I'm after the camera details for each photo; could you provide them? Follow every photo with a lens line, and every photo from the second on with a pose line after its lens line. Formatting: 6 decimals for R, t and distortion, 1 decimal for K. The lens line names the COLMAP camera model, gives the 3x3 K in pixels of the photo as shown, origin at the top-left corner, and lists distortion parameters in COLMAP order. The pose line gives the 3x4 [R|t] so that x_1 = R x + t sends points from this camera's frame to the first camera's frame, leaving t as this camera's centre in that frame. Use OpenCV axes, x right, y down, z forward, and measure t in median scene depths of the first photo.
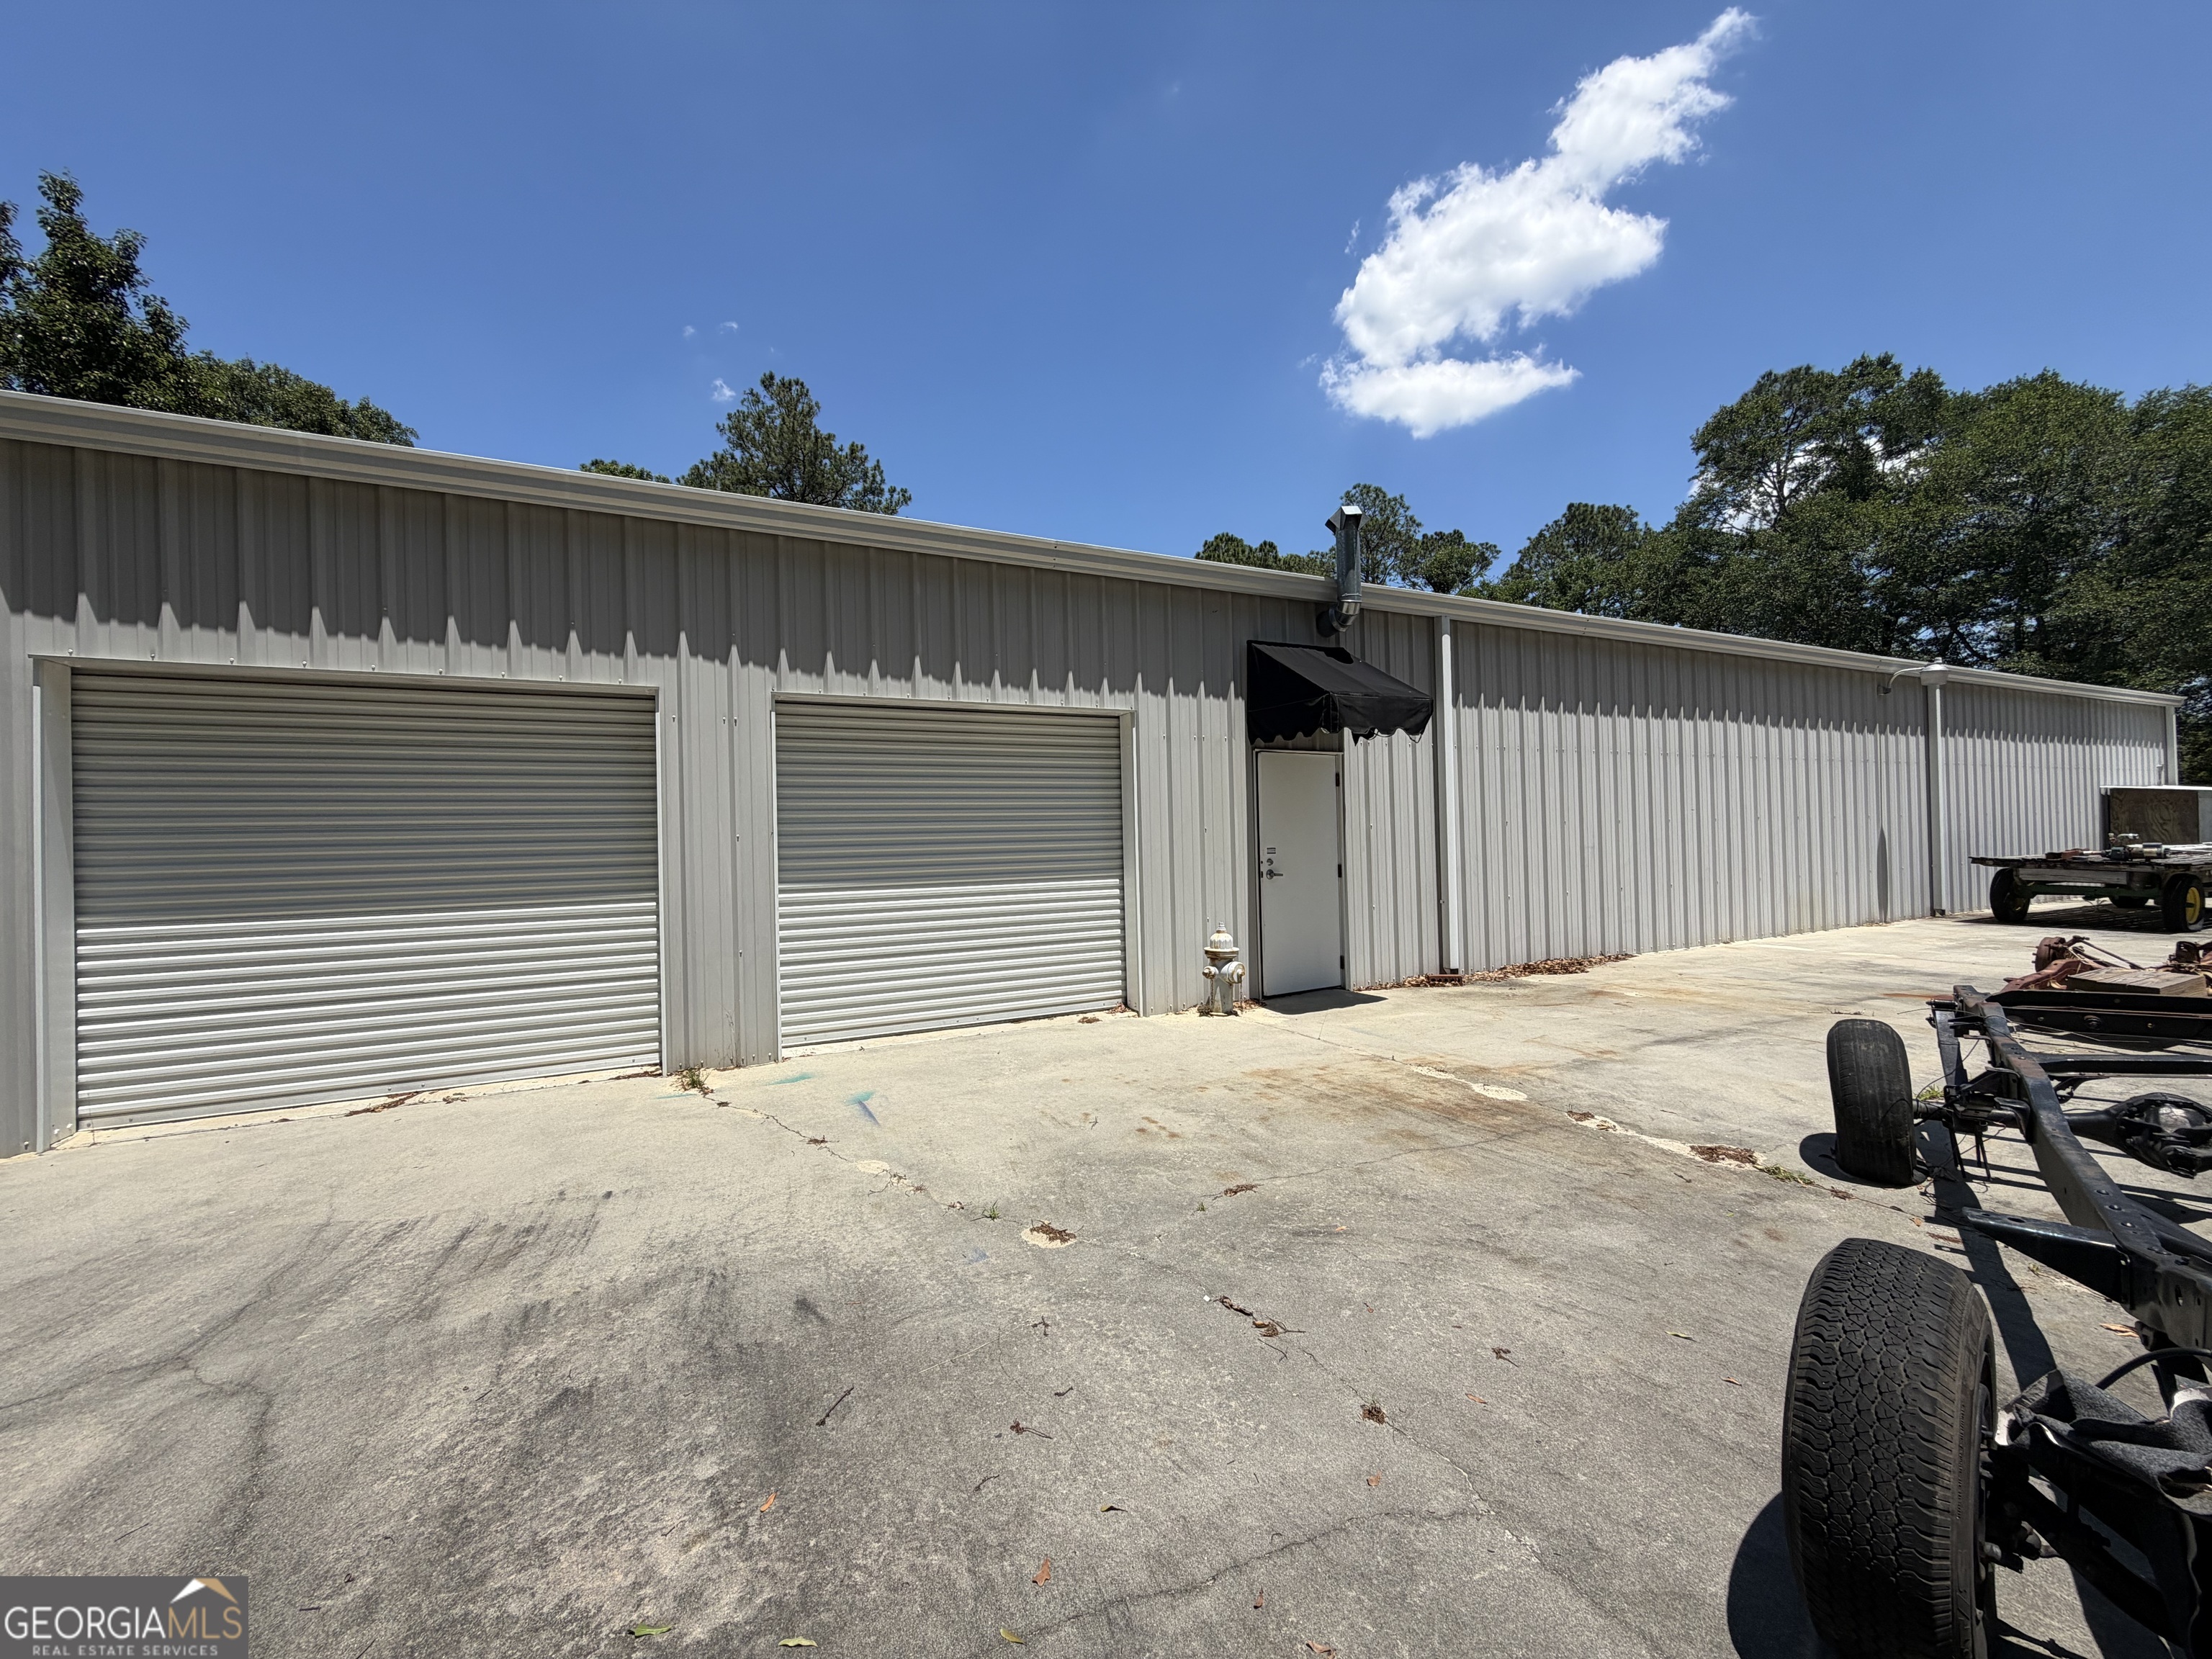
lens RADIAL K [[879.3, 0, 1098.6], [0, 879.3, 833.1], [0, 0, 1]] dist [0.000421, -0.000194]
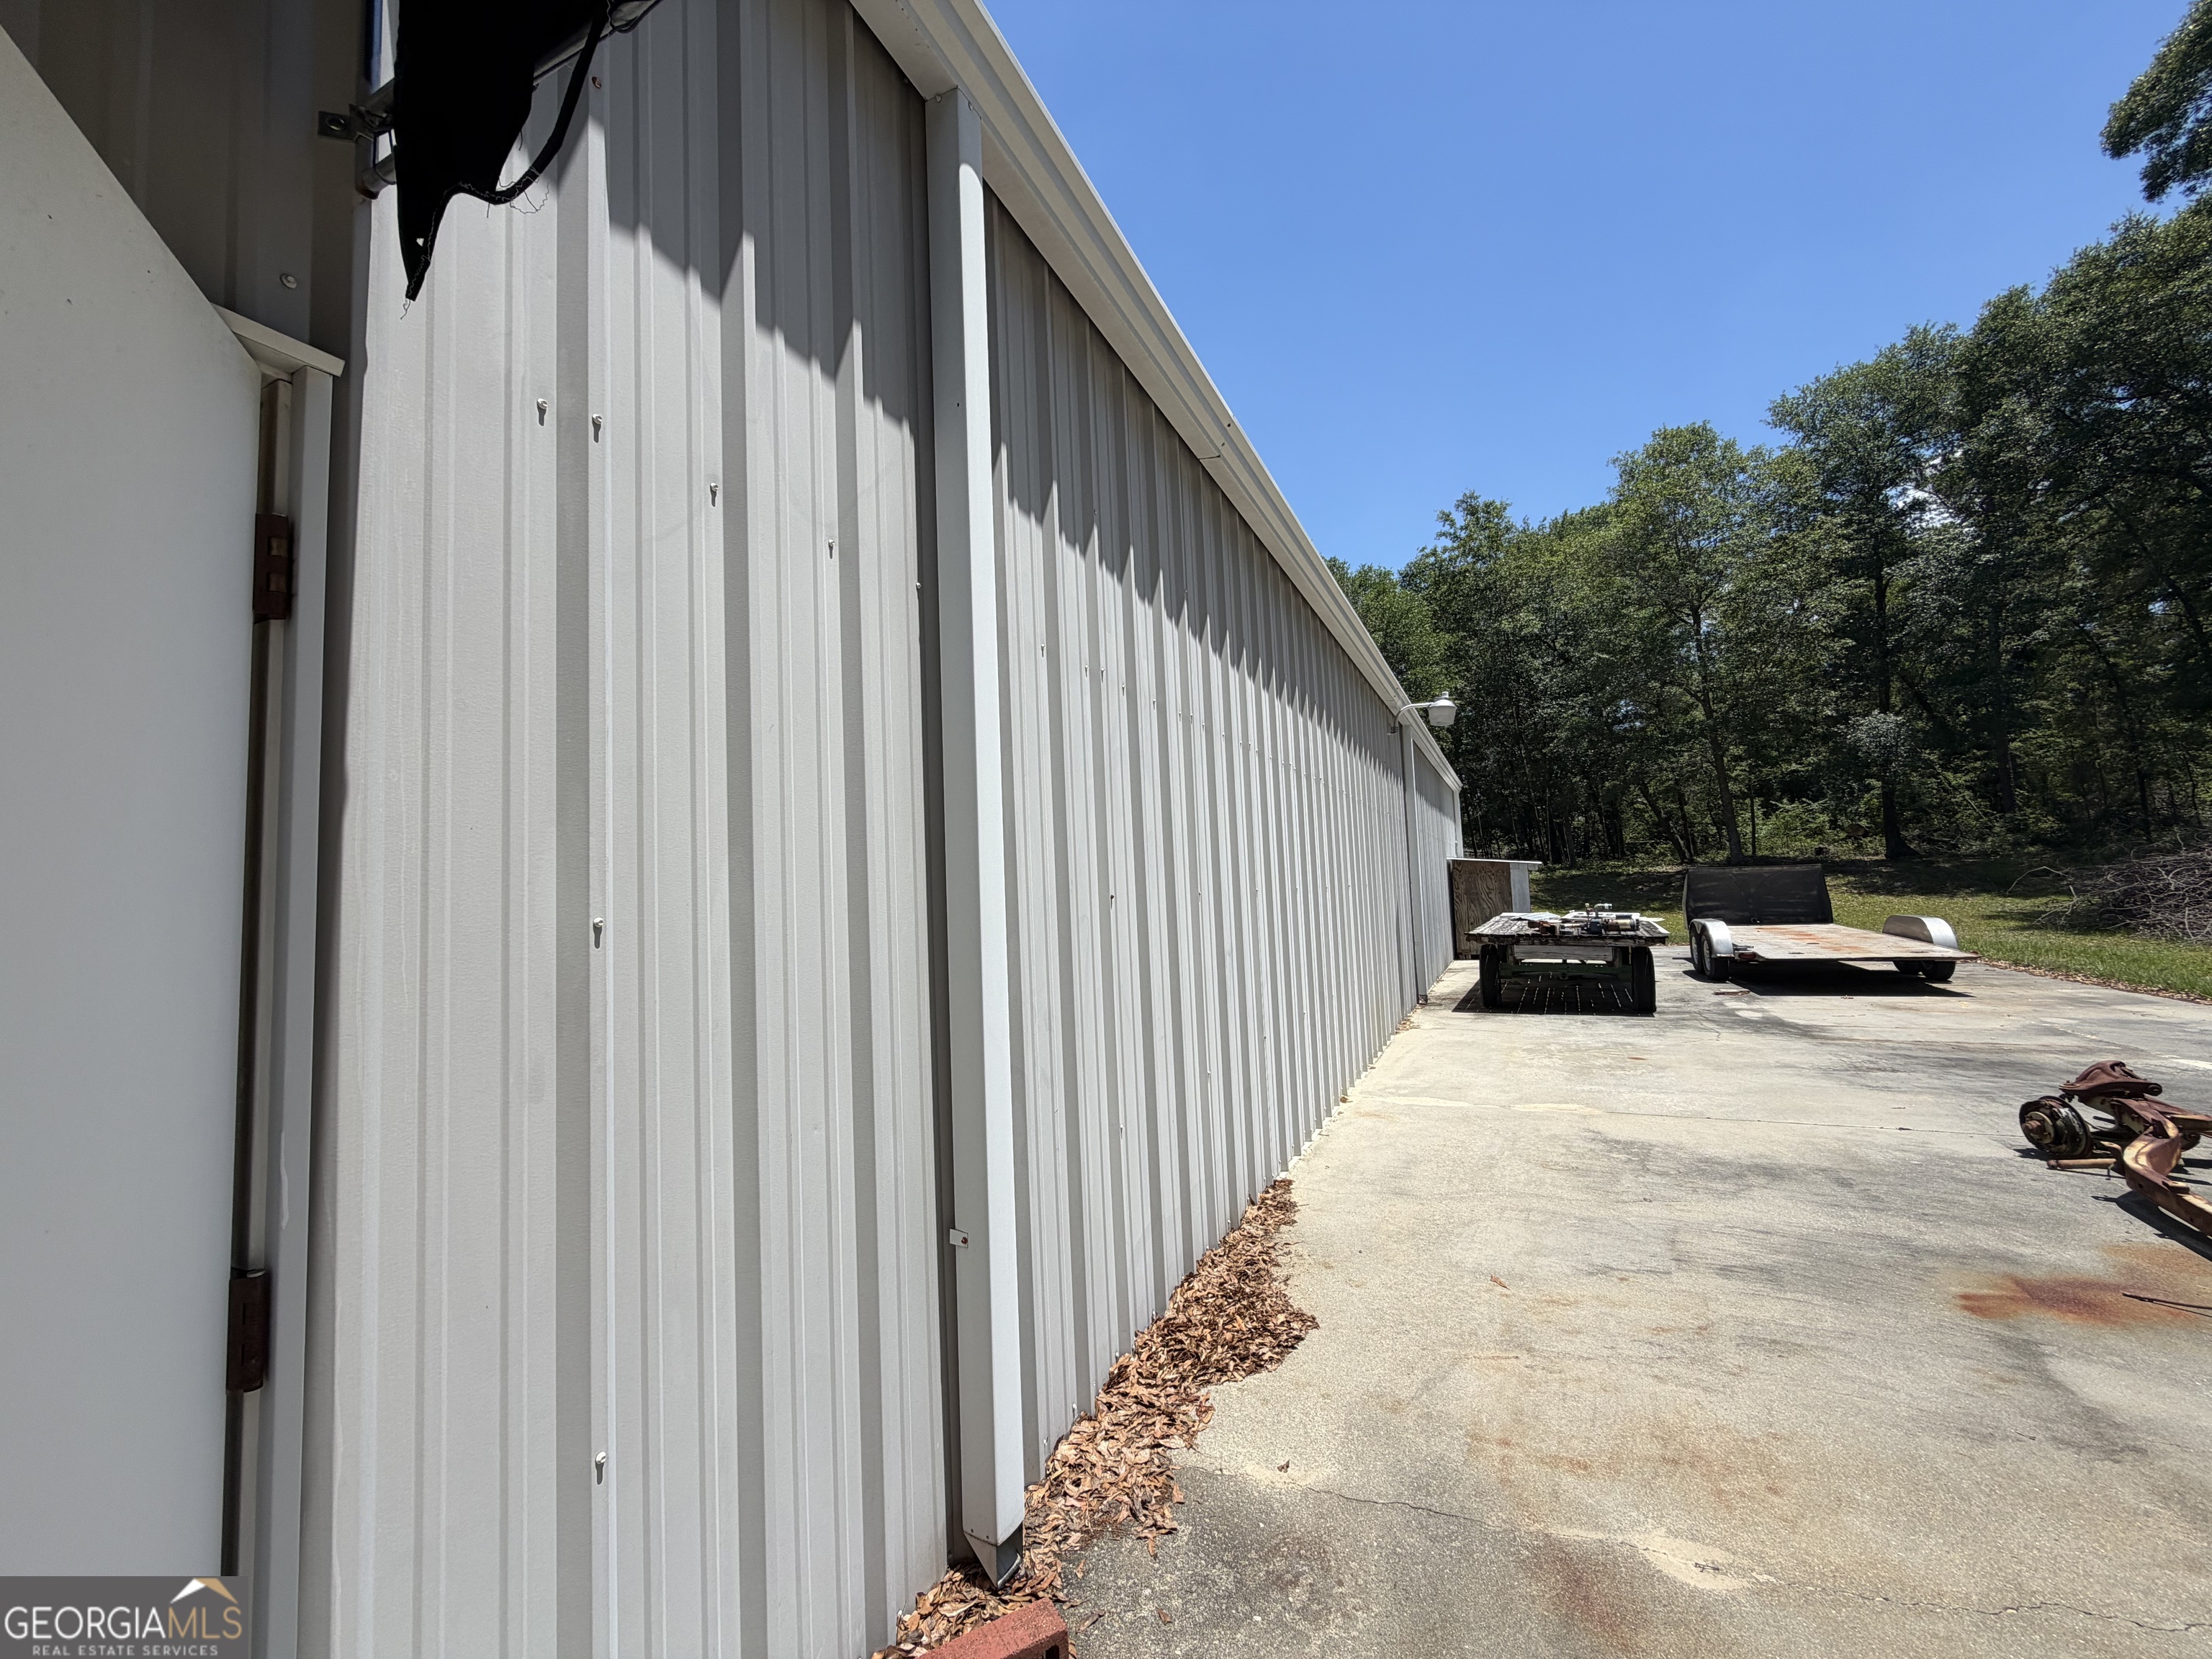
lens RADIAL K [[879.3, 0, 1100.5], [0, 879.3, 832.0], [0, 0, 1]] dist [0.000421, -0.000194]
pose [[0.783727, 0.037733, 0.619959, 0.564814], [0.015405, 0.996665, -0.080135, -0.021243], [-0.620915, 0.072354, 0.780532, 1.638646]]
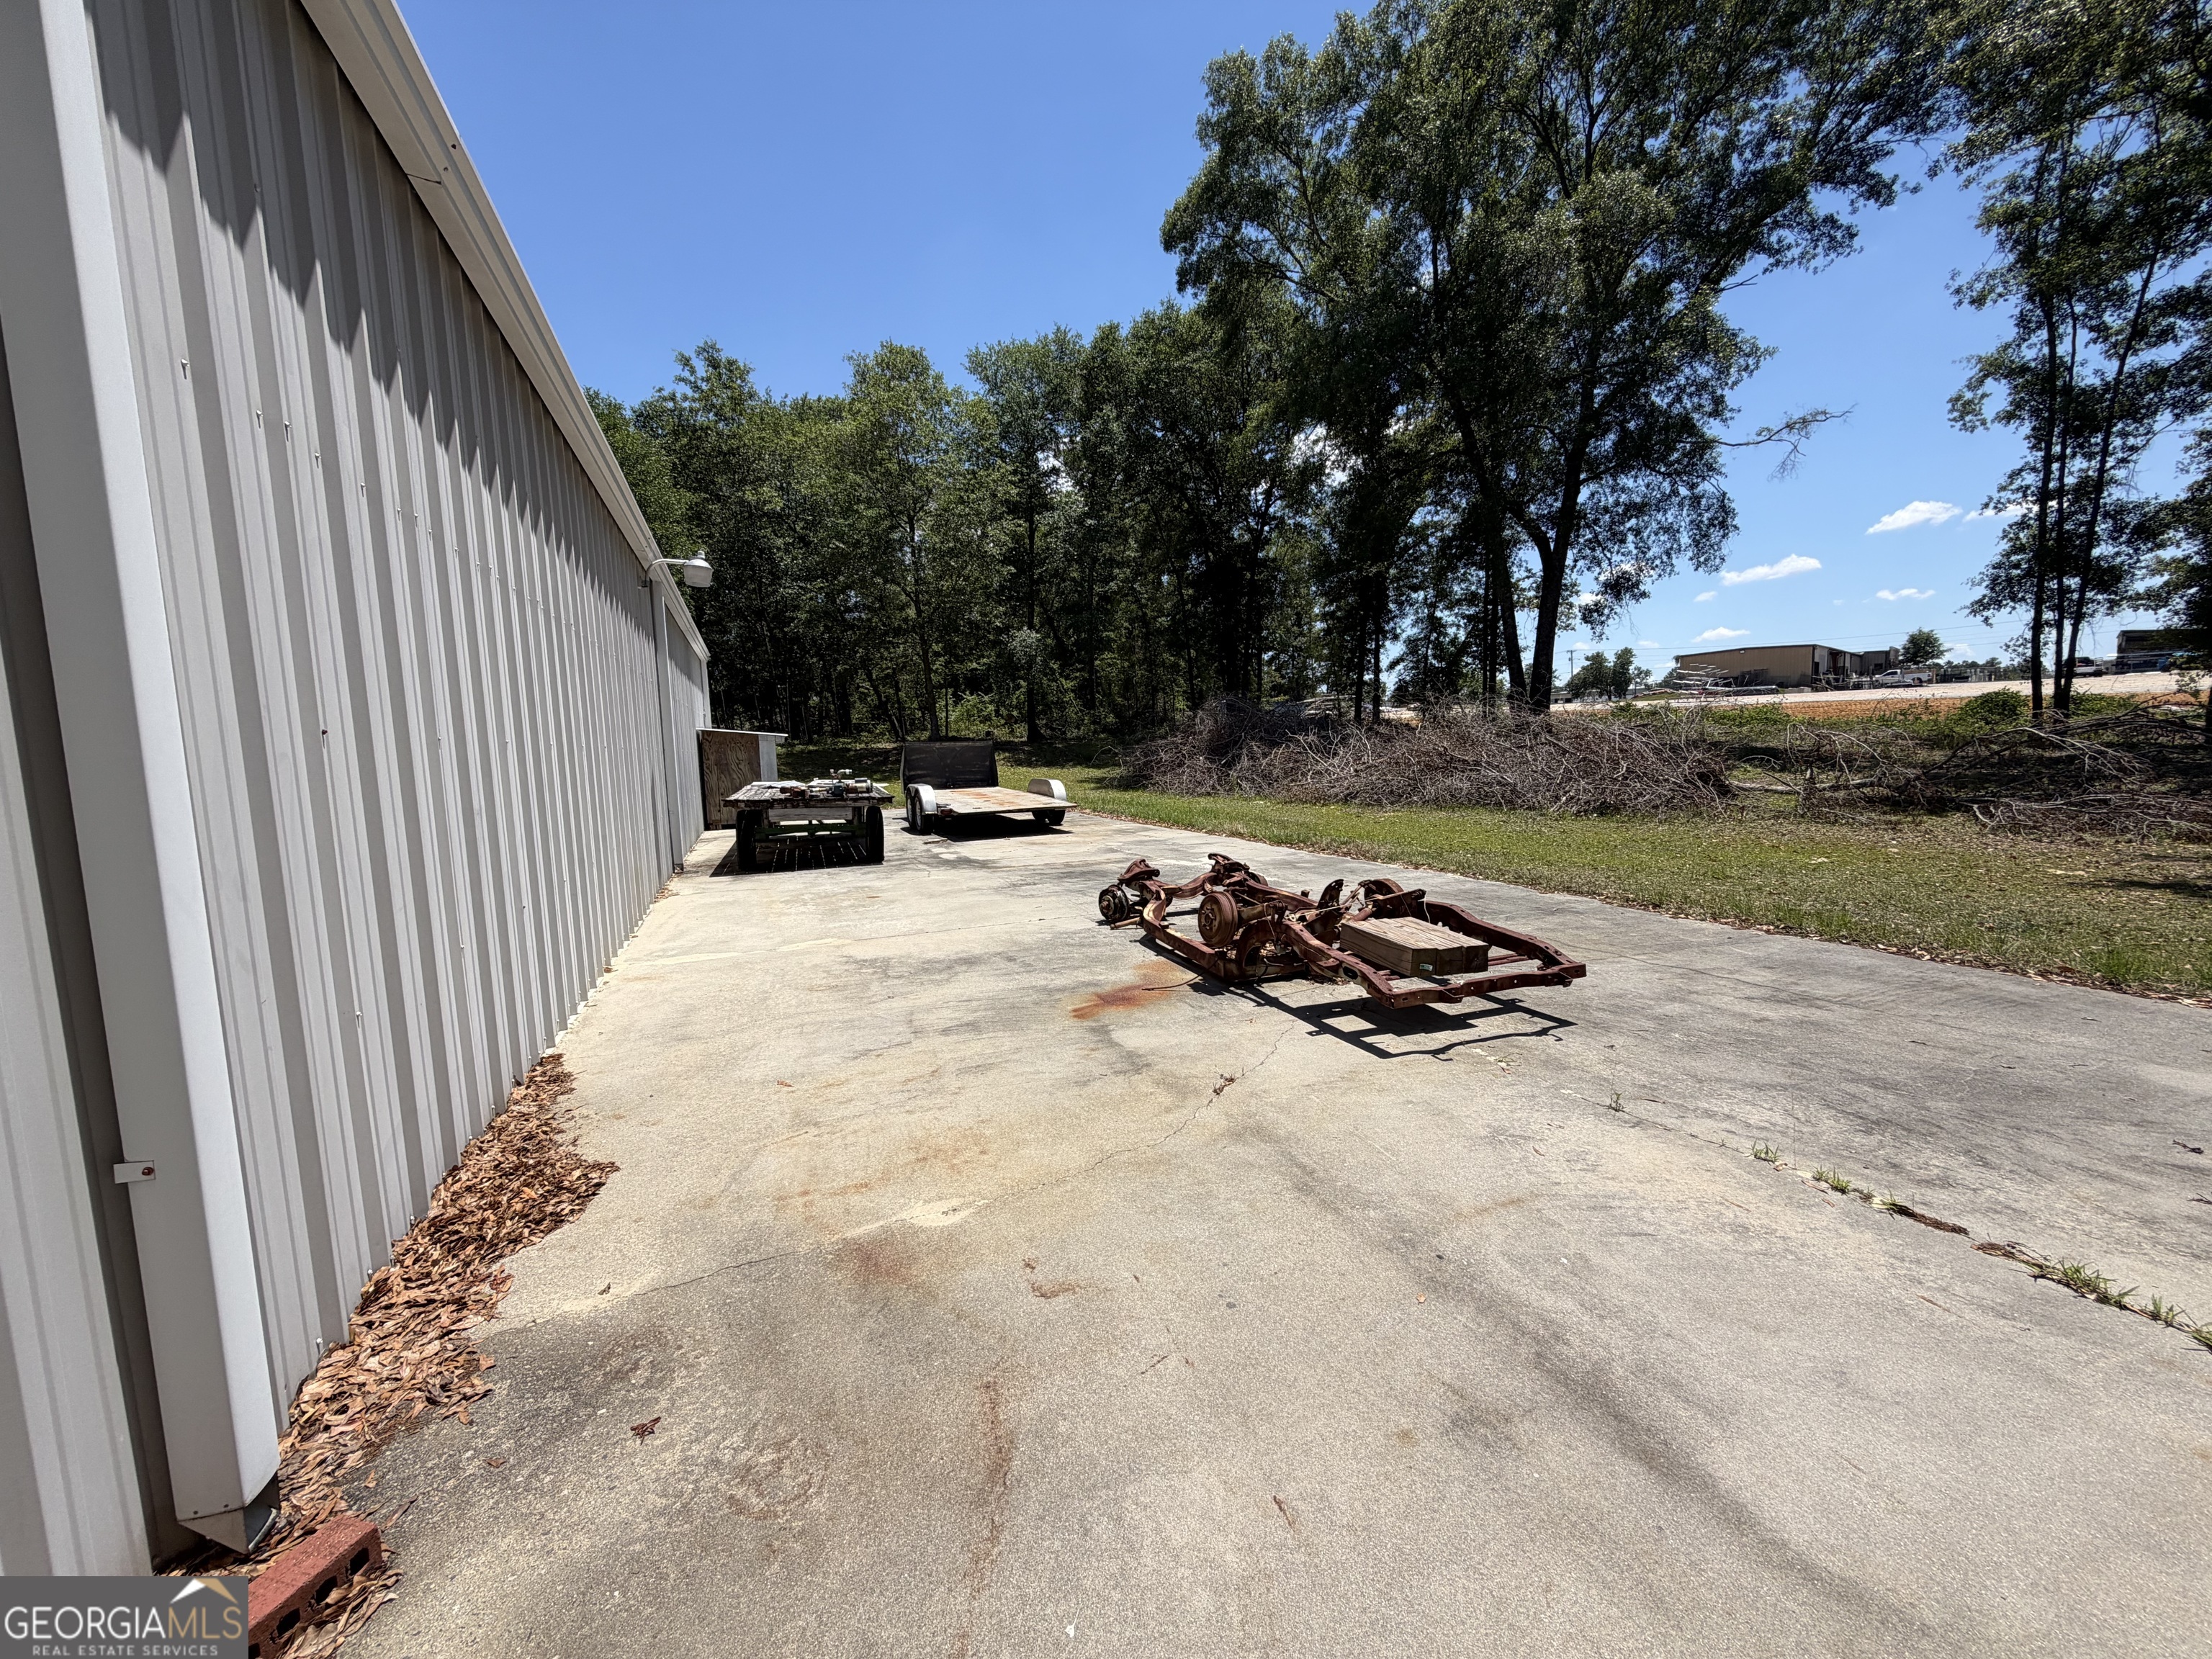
lens RADIAL K [[879.3, 0, 1099.3], [0, 879.3, 832.5], [0, 0, 1]] dist [0.000421, -0.000194]
pose [[0.087552, -0.078512, 0.993061, 0.502451], [0.023188, 0.996780, 0.076762, 0.005854], [-0.995890, 0.016307, 0.089091, 1.656826]]
